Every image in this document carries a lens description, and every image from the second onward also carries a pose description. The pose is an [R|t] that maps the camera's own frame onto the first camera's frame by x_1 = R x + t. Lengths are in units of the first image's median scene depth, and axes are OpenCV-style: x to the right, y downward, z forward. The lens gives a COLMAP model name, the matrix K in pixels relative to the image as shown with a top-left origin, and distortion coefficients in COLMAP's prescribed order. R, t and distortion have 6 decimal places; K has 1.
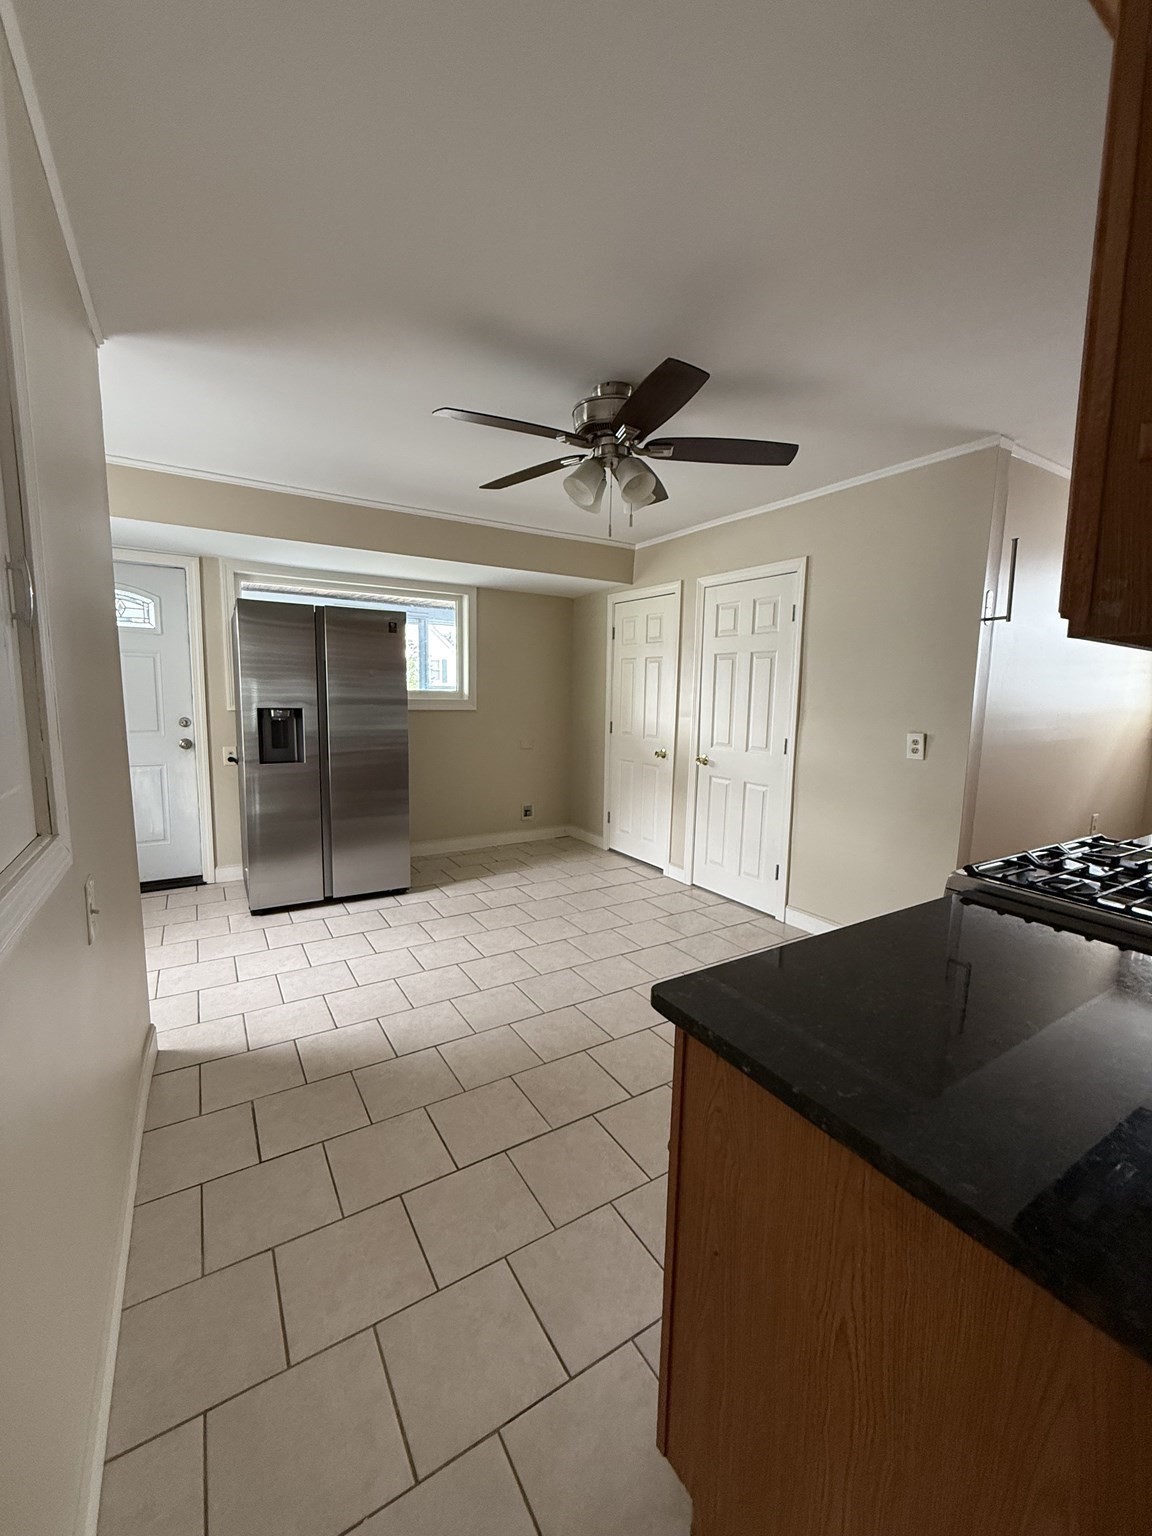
lens RADIAL K [[612.5, 0, 581.5], [0, 612.5, 765.5], [0, 0, 1]] dist [-0.001051, -0.000116]
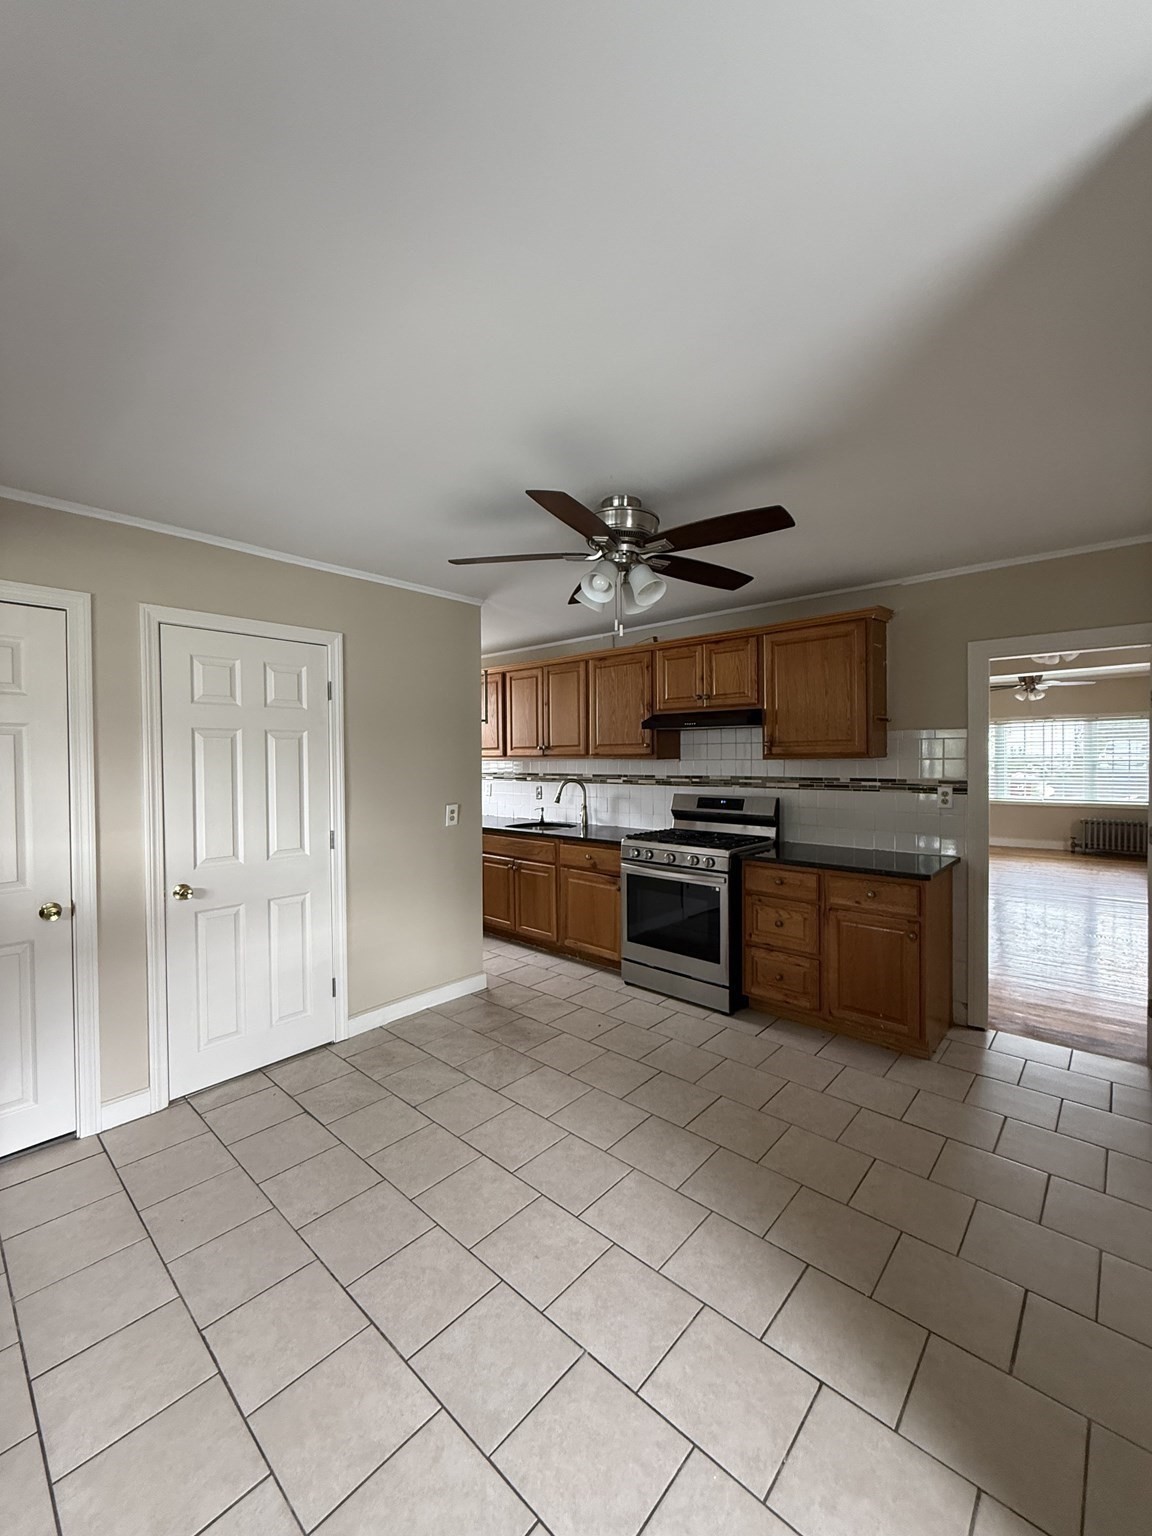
lens RADIAL K [[612.5, 0, 581.5], [0, 612.5, 765.3], [0, 0, 1]] dist [-0.001051, -0.000116]
pose [[-0.284196, -0.033396, 0.958184, -0.661784], [0.117075, 0.990705, 0.069254, -0.170388], [-0.951591, 0.131861, -0.277645, 0.980362]]
